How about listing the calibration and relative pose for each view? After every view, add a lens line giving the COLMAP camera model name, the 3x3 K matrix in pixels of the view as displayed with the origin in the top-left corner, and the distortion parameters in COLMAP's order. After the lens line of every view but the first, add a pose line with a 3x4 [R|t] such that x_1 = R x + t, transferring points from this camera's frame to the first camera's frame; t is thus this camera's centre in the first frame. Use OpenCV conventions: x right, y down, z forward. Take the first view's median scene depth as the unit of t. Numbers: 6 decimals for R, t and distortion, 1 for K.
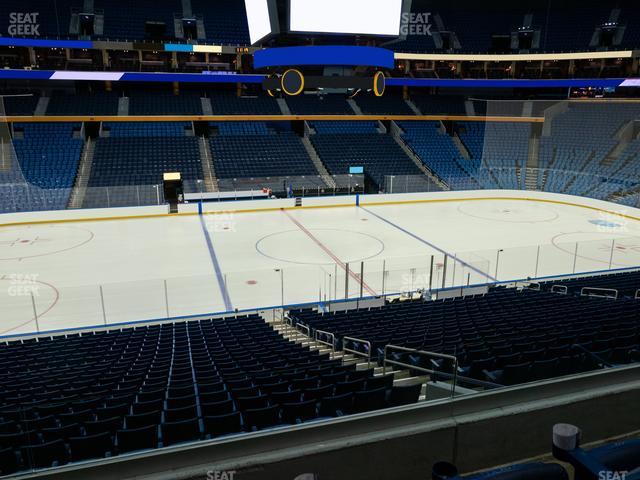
lens RADIAL K [[500.7, 0, 320.0], [0, 500.7, 240.0], [0, 0, 1]] dist [-0.043995, 0.055897]
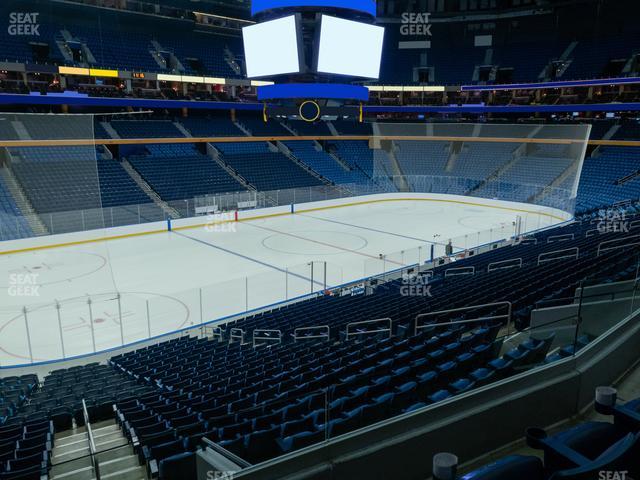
lens RADIAL K [[500.7, 0, 320.0], [0, 500.7, 240.0], [0, 0, 1]] dist [-0.043995, 0.055897]
pose [[0.906694, -0.097144, 0.410451, -0.296313], [0.113827, 0.993366, -0.016341, 0.016462], [-0.406140, 0.061537, 0.911736, -0.072540]]
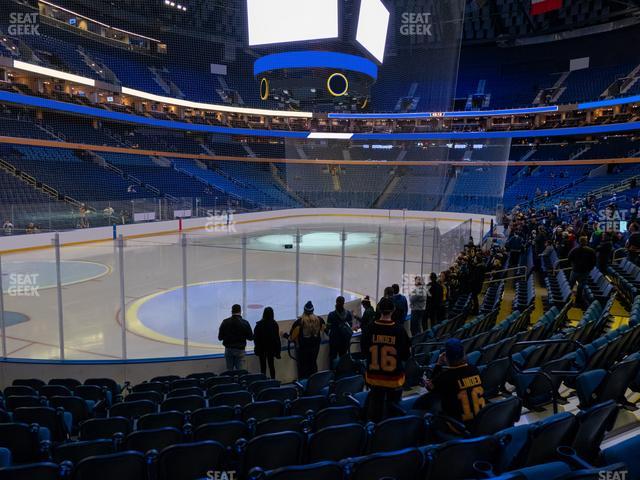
lens RADIAL K [[500.7, 0, 320.0], [0, 500.7, 240.0], [0, 0, 1]] dist [-0.043995, 0.055897]
pose [[0.630106, -0.083981, 0.771954, -0.498394], [0.191759, 0.980173, -0.049890, 0.040206], [-0.752459, 0.179465, 0.633717, 0.186146]]
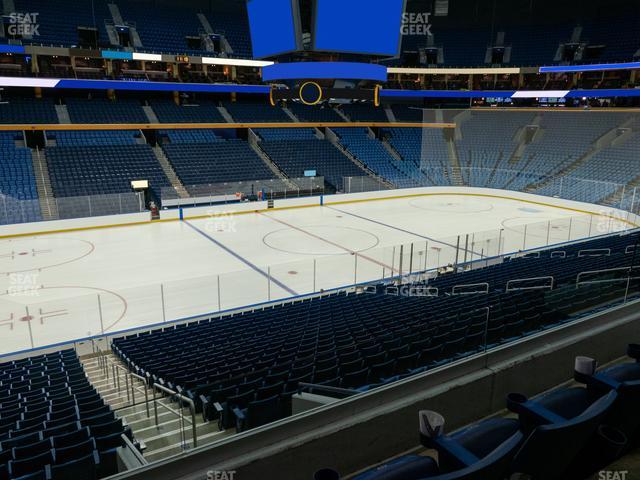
lens RADIAL K [[501.6, 0, 320.6], [0, 501.6, 239.7], [0, 0, 1]] dist [-0.040550, 0.054816]
pose [[0.969508, -0.059435, 0.237745, -0.160404], [0.063140, 0.997973, -0.007993, 0.011895], [-0.236788, 0.022761, 0.971295, -0.046798]]
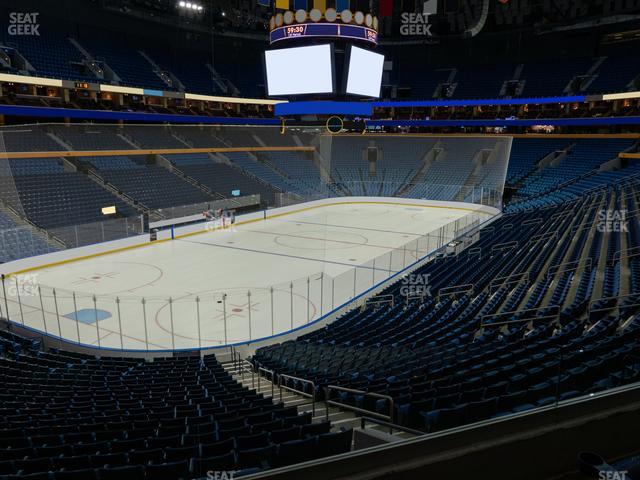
lens RADIAL K [[502.4, 0, 321.7], [0, 502.4, 239.6], [0, 0, 1]] dist [-0.043386, 0.060459]
pose [[0.735169, -0.137151, 0.663865, -0.557440], [0.179445, 0.983758, 0.004520, 0.001964], [-0.653702, 0.115804, 0.747839, -0.022423]]
